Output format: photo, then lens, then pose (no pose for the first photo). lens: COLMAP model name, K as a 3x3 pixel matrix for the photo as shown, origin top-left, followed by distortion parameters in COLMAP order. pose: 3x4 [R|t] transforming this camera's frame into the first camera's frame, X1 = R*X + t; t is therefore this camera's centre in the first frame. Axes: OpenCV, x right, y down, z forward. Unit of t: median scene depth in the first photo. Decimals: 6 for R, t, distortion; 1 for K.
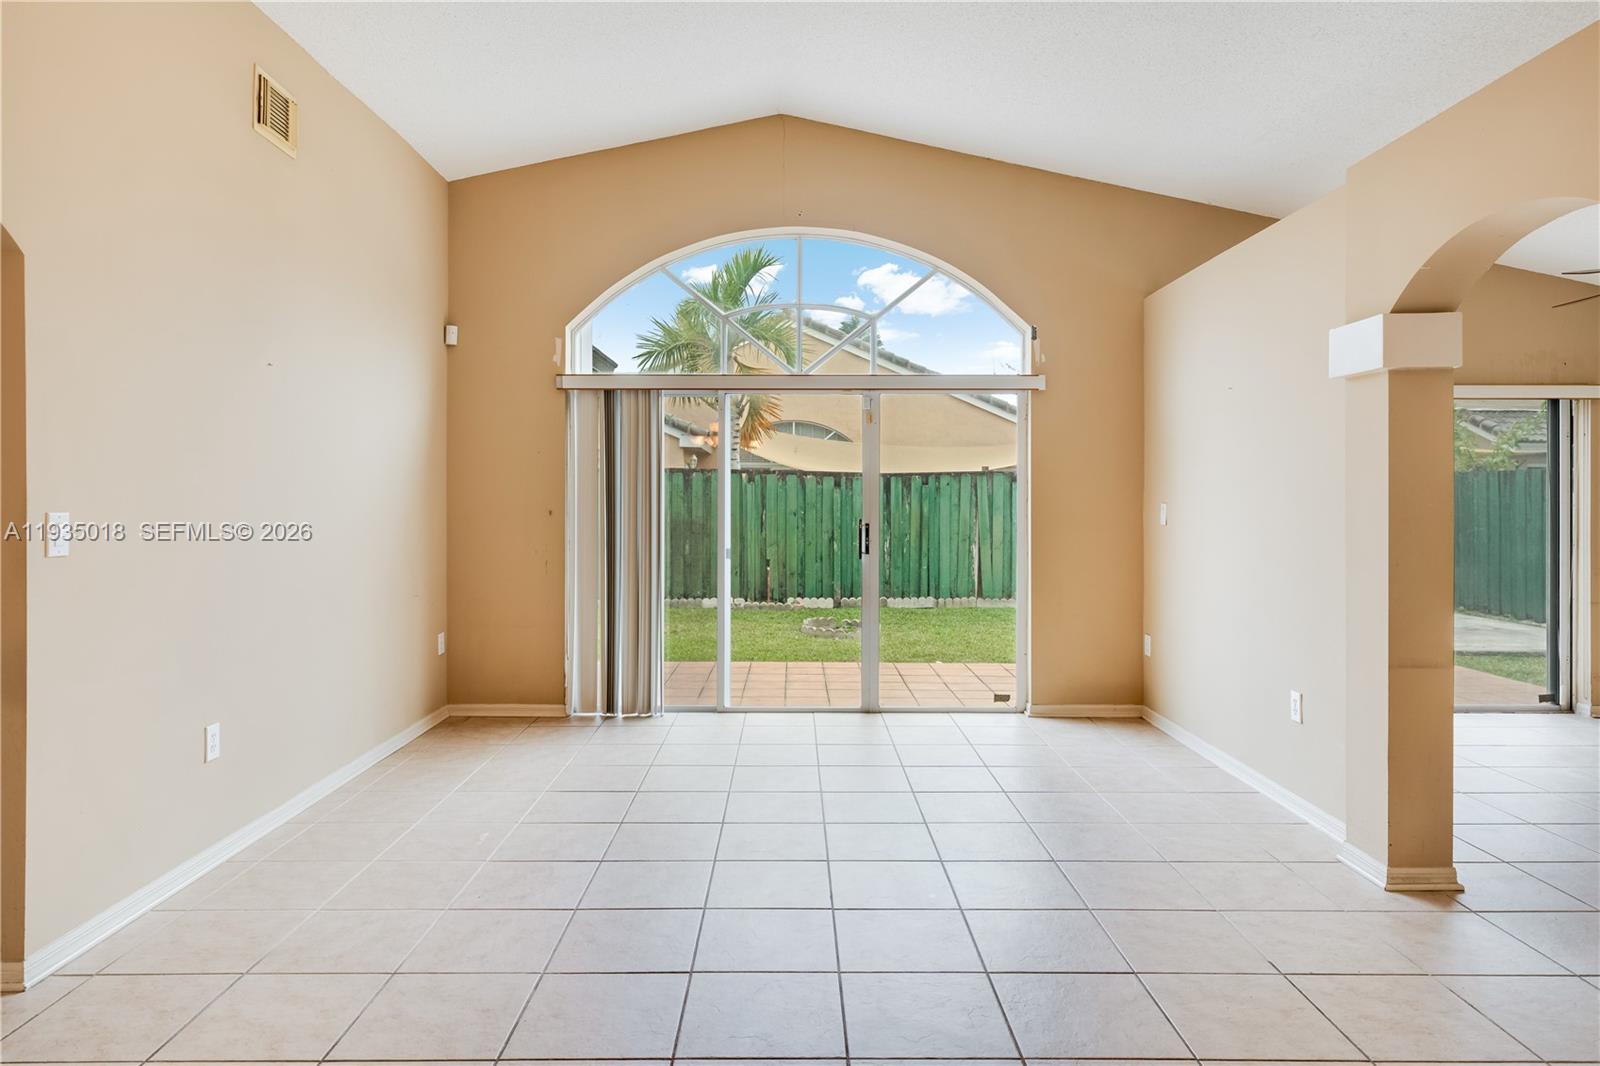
lens RADIAL K [[950.0, 0, 796.4], [0, 950.0, 493.4], [0, 0, 1]] dist [0.000239, 0.000932]
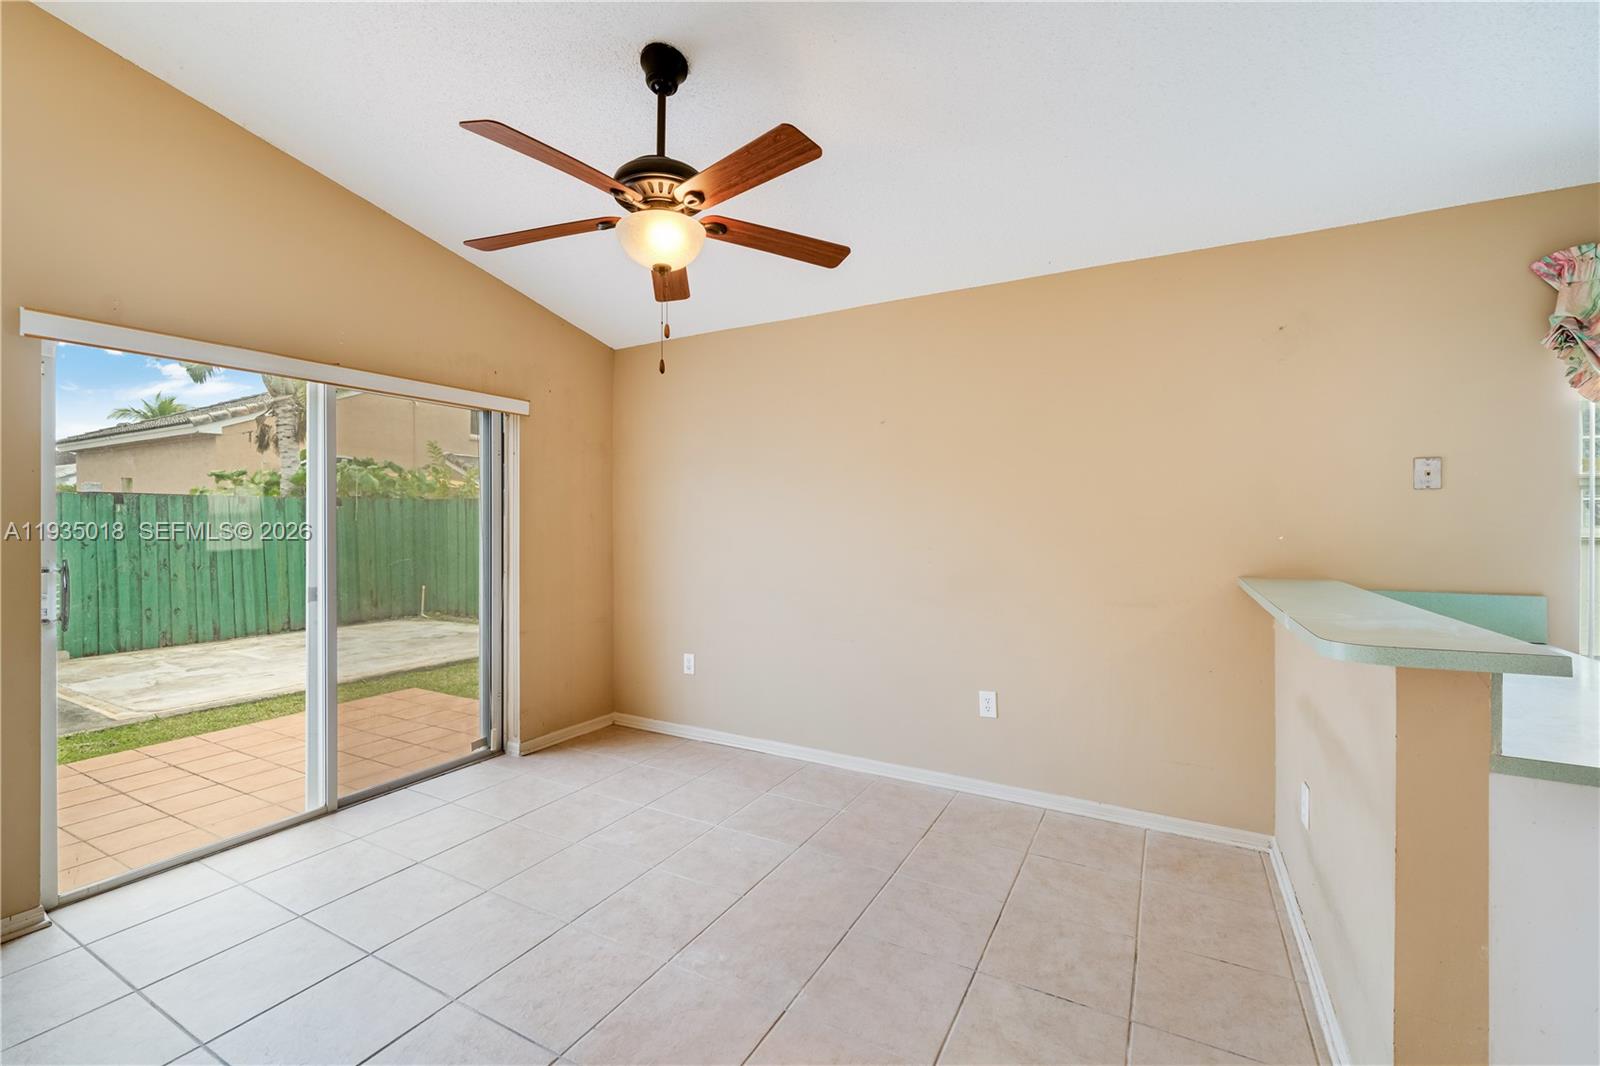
lens RADIAL K [[686.7, 0, 798.3], [0, 686.7, 522.4], [0, 0, 1]] dist [-0.001047, 0.000059]
pose [[0.482256, -0.003230, 0.876024, 0.365988], [-0.004070, 0.999974, 0.005927, 0.000268], [-0.876021, -0.006424, 0.482231, 0.422989]]
